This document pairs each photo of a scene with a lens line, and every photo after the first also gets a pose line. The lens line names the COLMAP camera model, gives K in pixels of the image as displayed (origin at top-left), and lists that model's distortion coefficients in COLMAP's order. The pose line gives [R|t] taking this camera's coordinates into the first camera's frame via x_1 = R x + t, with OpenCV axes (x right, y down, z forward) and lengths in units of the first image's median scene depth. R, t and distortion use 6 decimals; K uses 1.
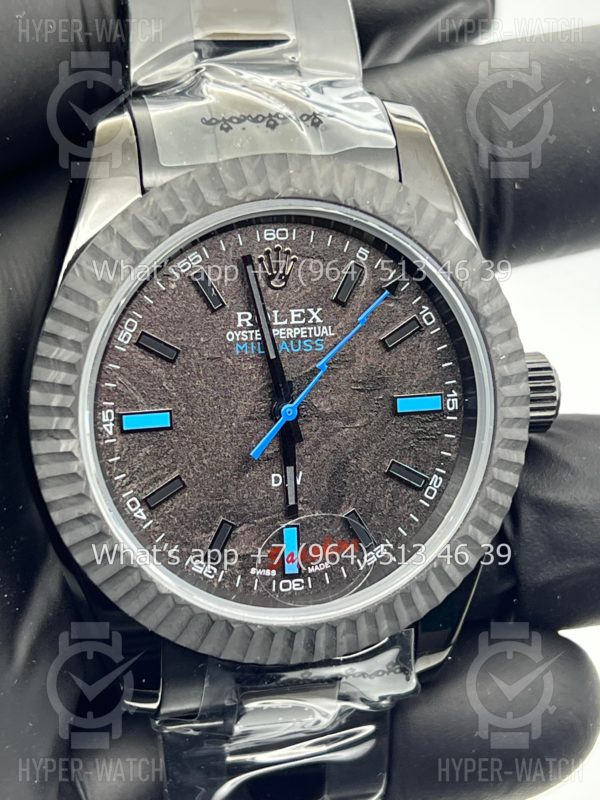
lens RADIAL K [[1861.0, 0, 300.0], [0, 1861.0, 400.0], [0, 0, 1]] dist [0.202984, 0.088688]
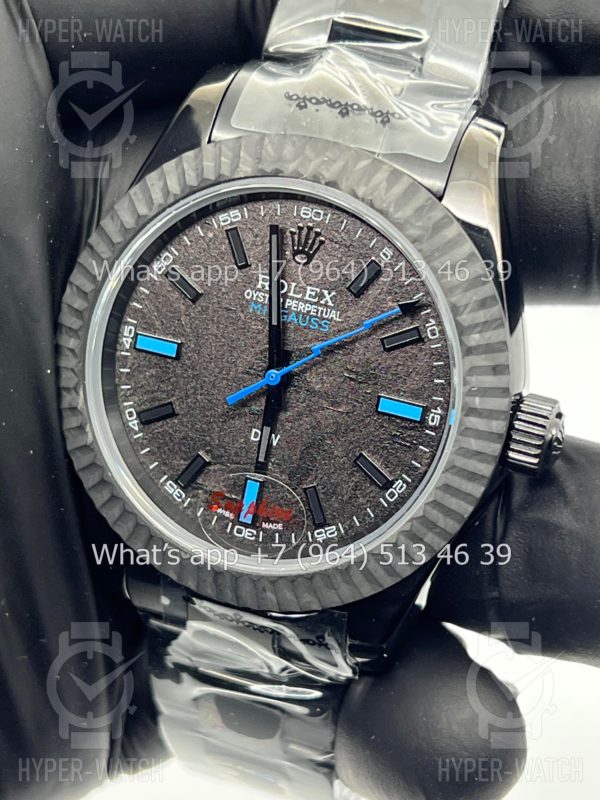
lens RADIAL K [[1861.0, 0, 300.0], [0, 1861.0, 400.0], [0, 0, 1]] dist [0.202984, 0.088688]
pose [[0.826152, 0.300128, -0.476860, 0.516711], [-0.280661, 0.953060, 0.113601, -0.105921], [0.488571, 0.039985, 0.871607, 0.075193]]
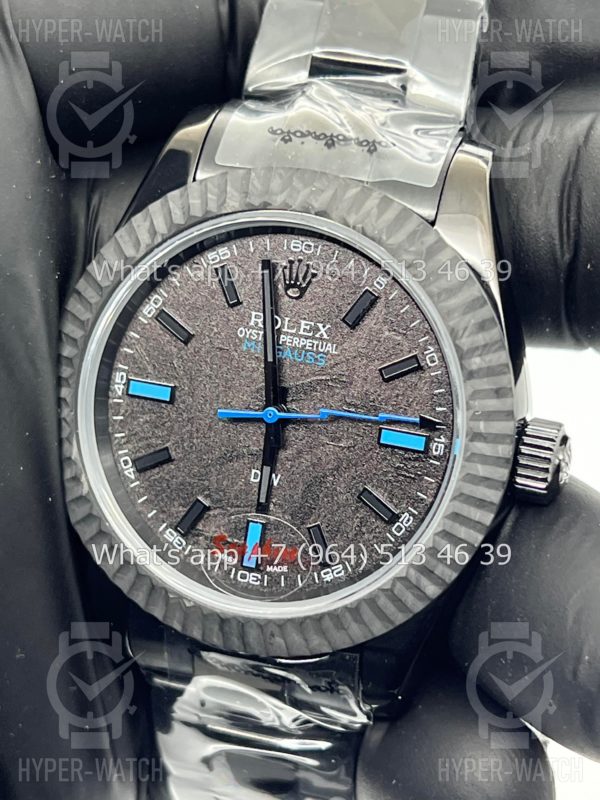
lens RADIAL K [[1861.0, 0, 300.0], [0, 1861.0, 400.0], [0, 0, 1]] dist [0.202984, 0.088688]
pose [[0.846441, 0.229719, -0.480382, 0.504168], [-0.234455, 0.970782, 0.051115, -0.058233], [0.478088, 0.069362, 0.875569, 0.091265]]
